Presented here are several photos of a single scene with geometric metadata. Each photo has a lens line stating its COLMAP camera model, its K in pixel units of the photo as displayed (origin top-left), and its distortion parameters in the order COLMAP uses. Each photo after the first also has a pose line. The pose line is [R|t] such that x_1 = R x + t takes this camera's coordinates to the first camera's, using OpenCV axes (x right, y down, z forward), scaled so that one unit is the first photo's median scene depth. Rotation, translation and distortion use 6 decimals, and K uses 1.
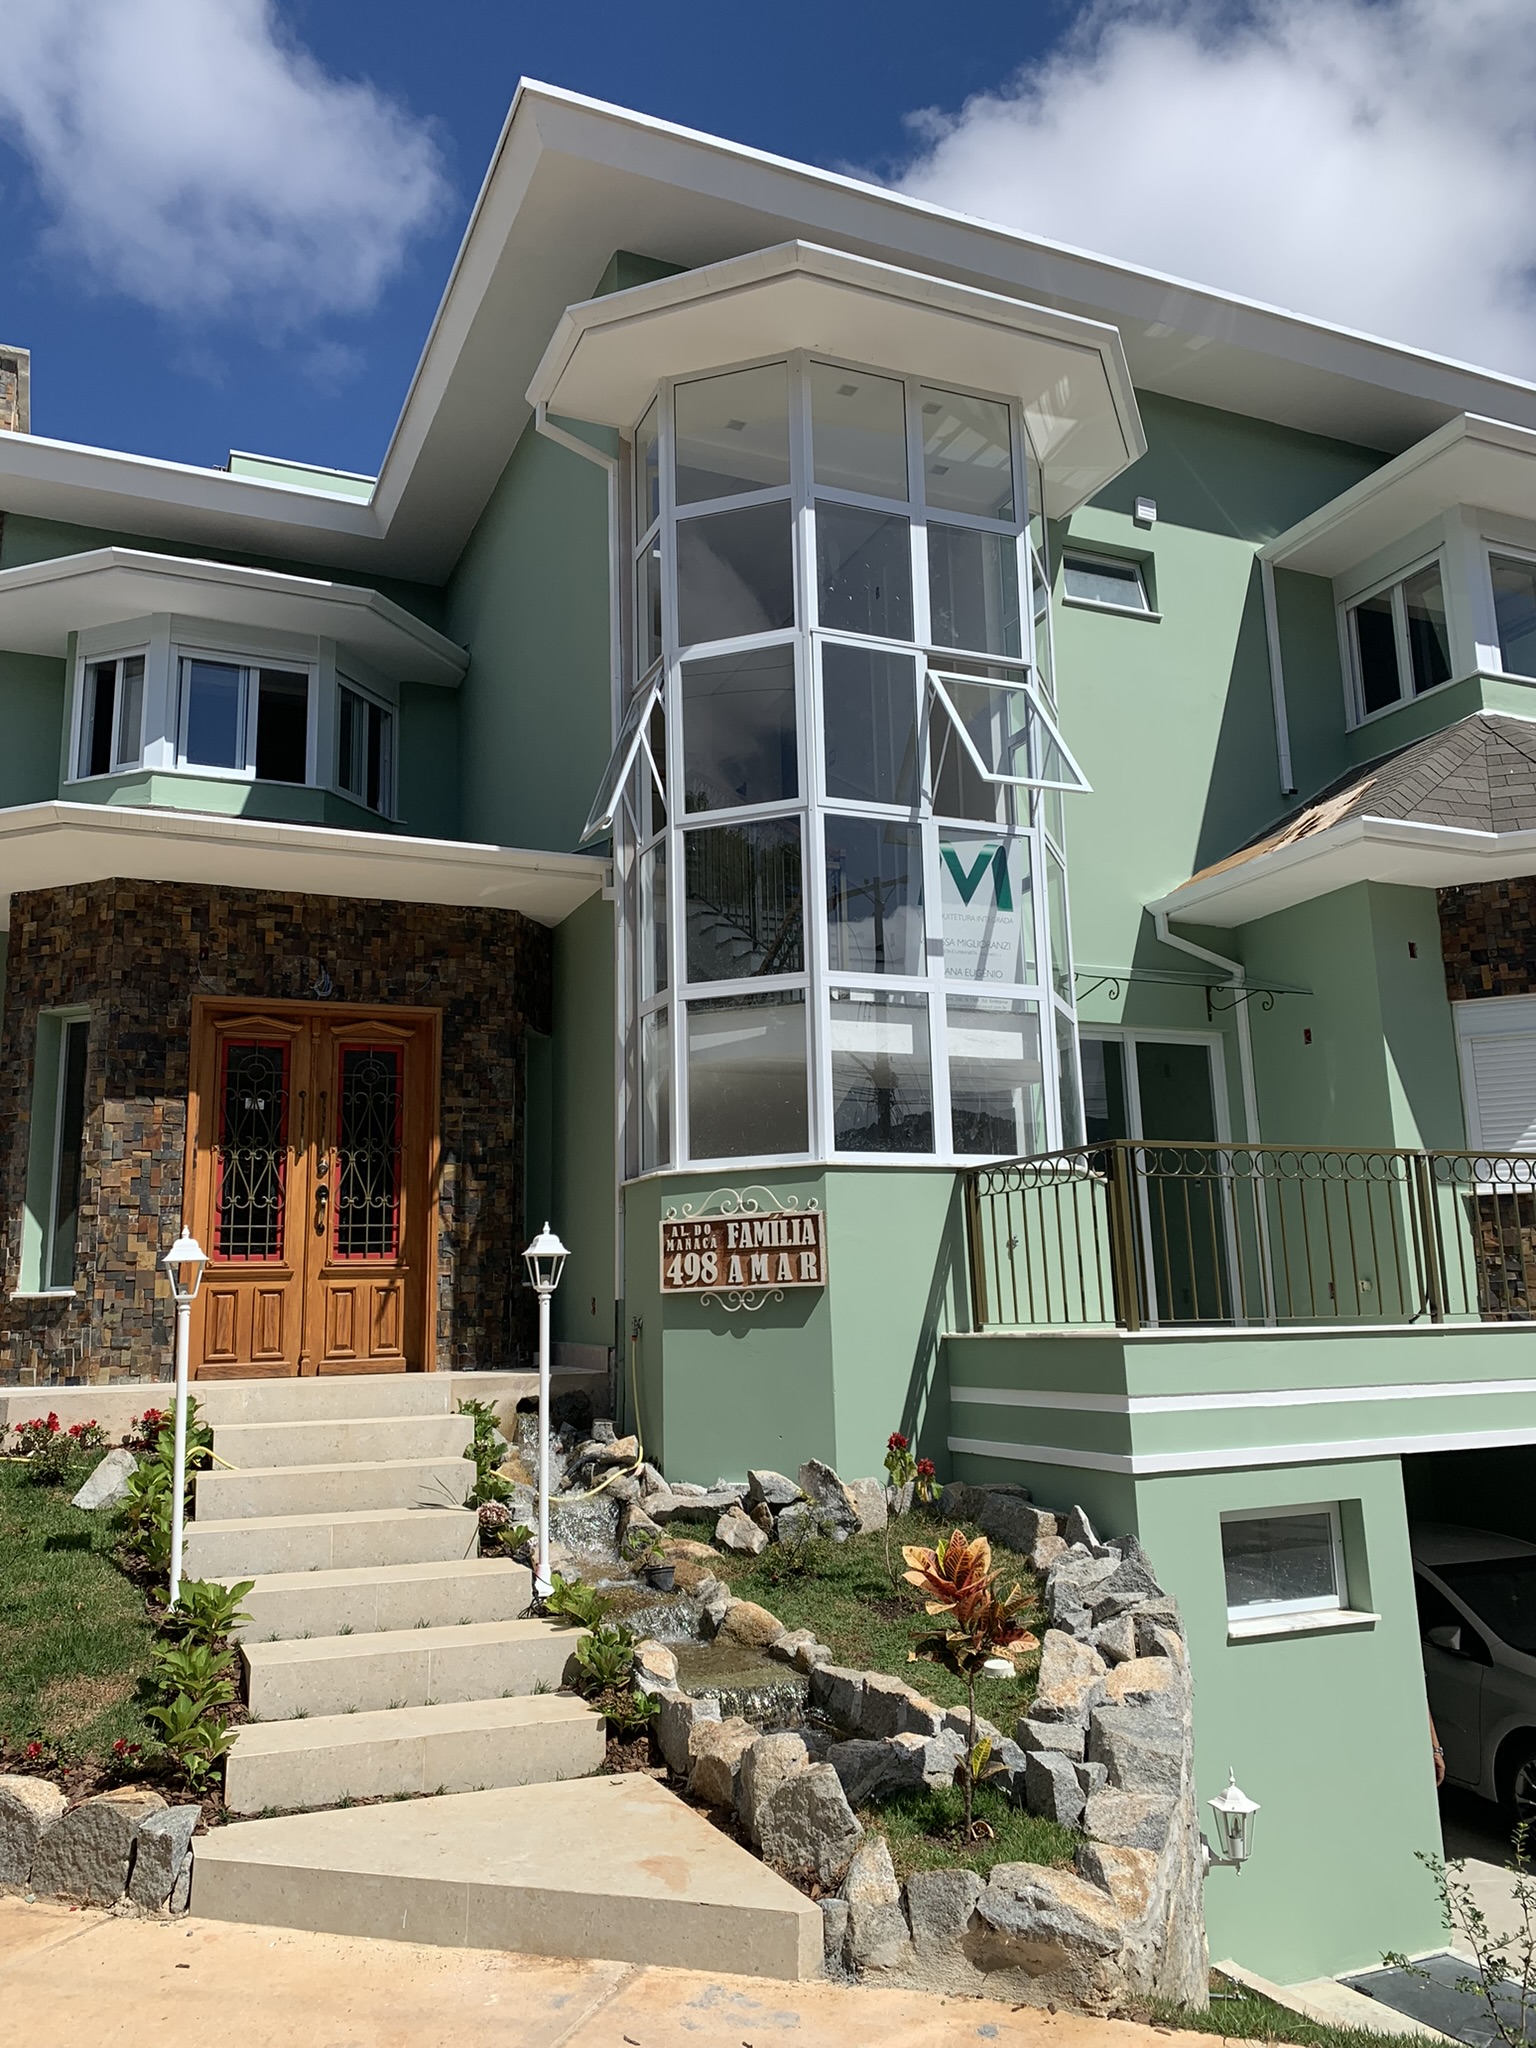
lens RADIAL K [[1562.0, 0, 768.0], [0, 1562.0, 1024.0], [0, 0, 1]] dist [0.115063, -0.261779]
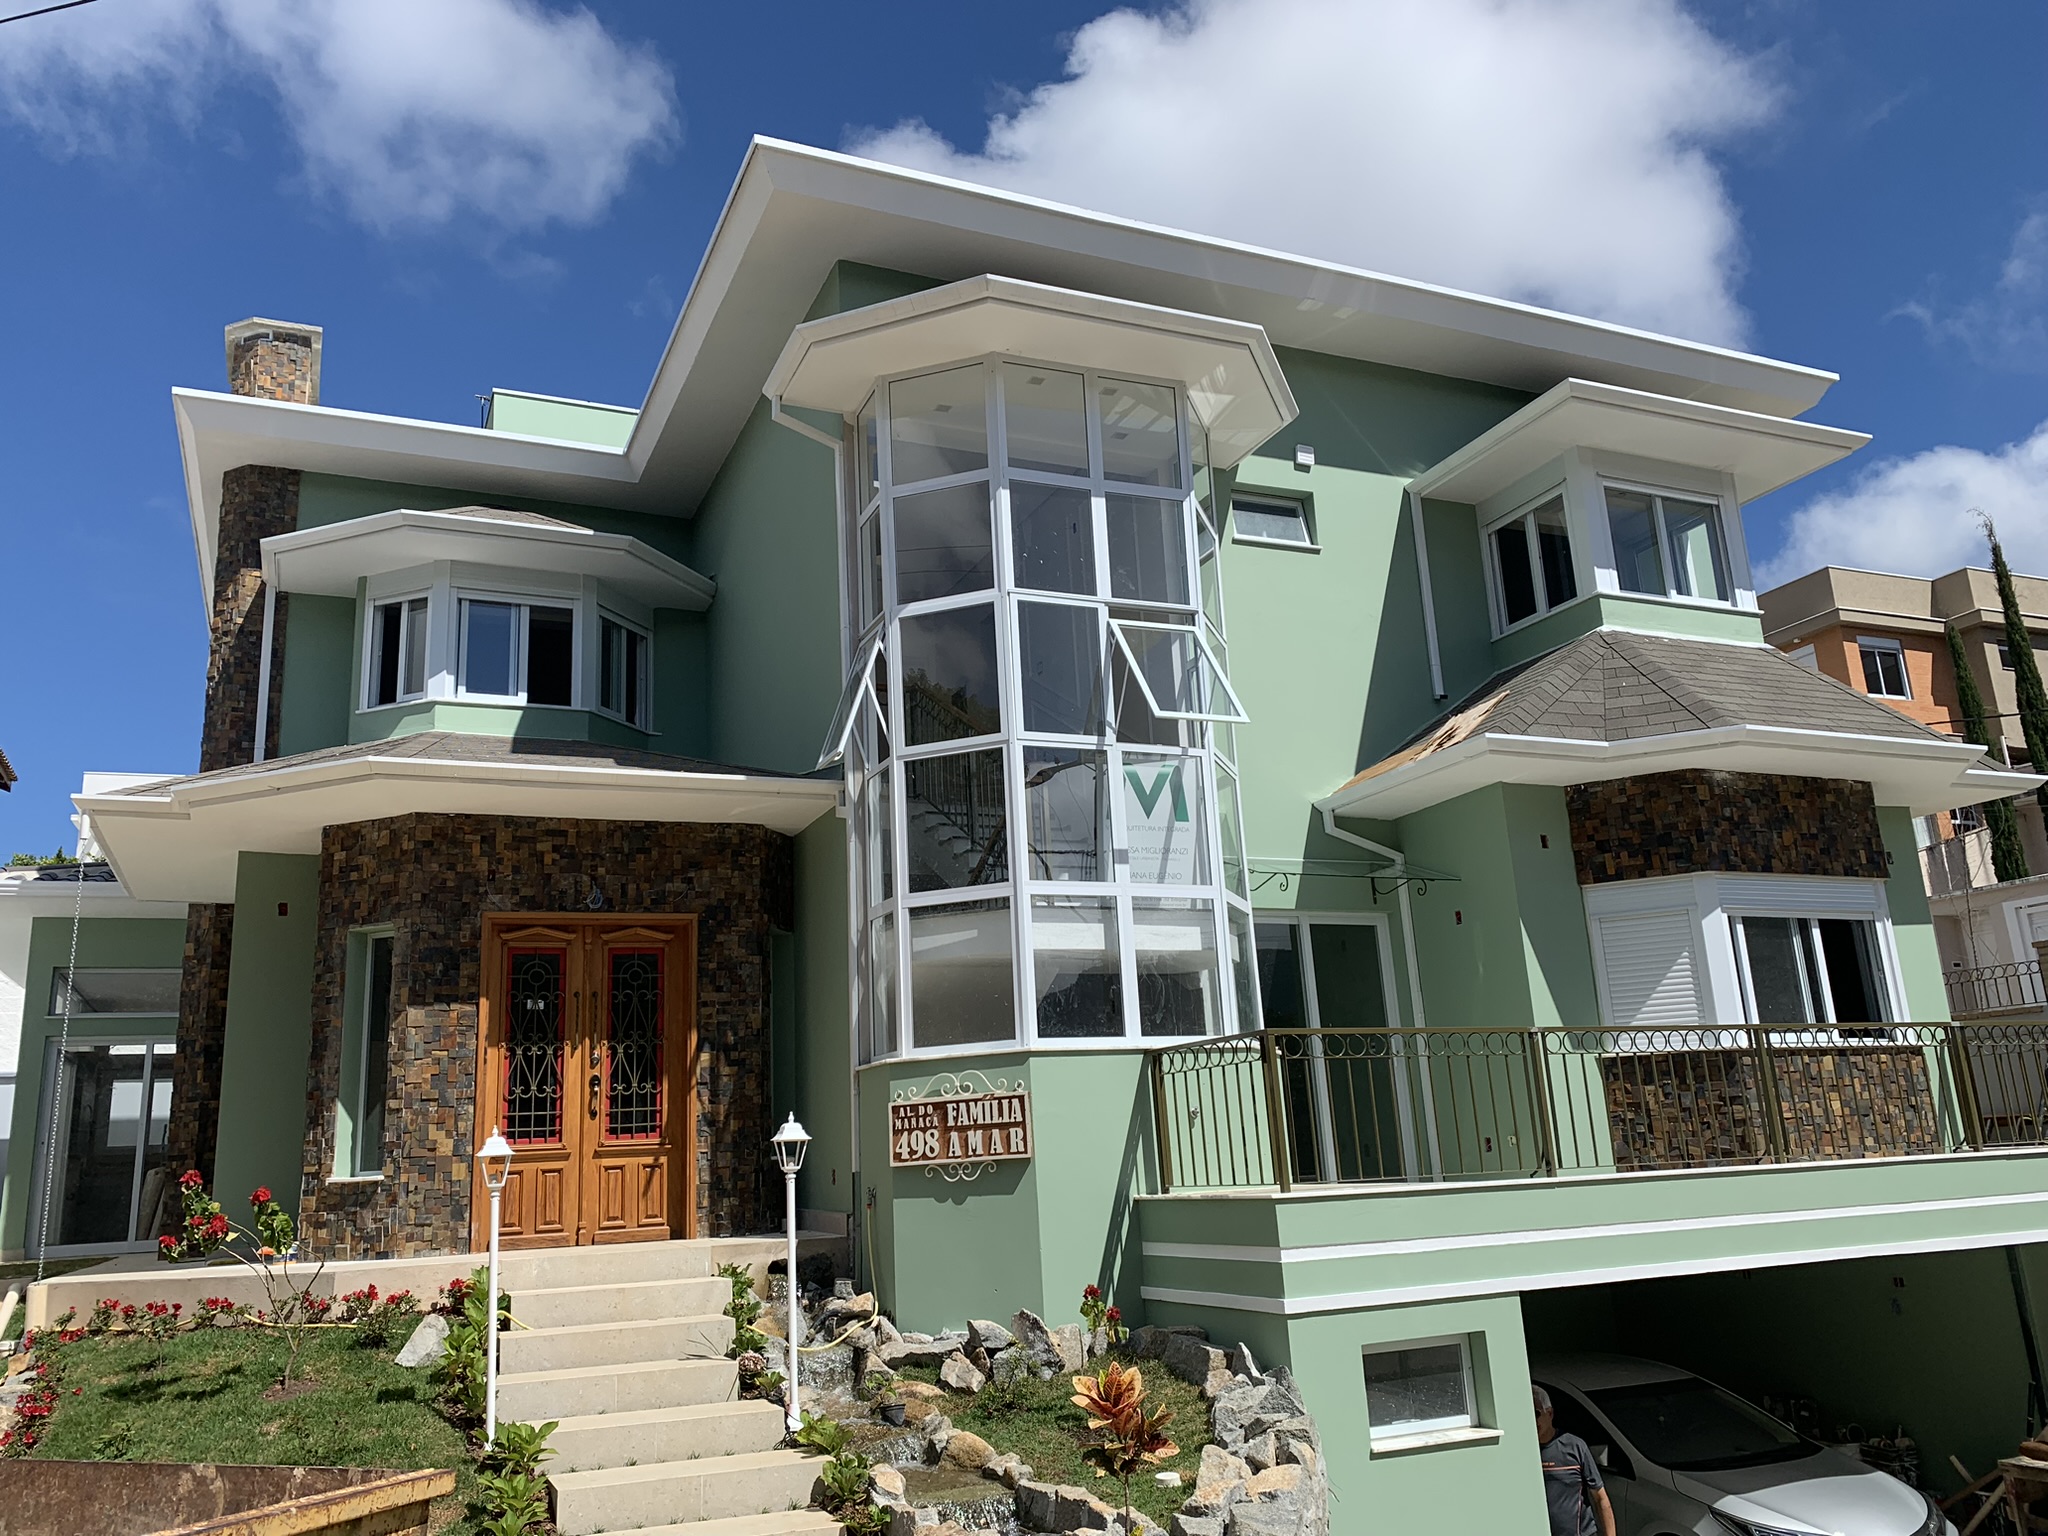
lens RADIAL K [[1562.0, 0, 1008.5], [0, 1562.0, 774.3], [0, 0, 1]] dist [0.115063, -0.261779]
pose [[0.999683, -0.025196, 0.000102, 0.023788], [0.025160, 0.998057, -0.057007, -0.045525], [0.001335, 0.056991, 0.998374, -0.164417]]
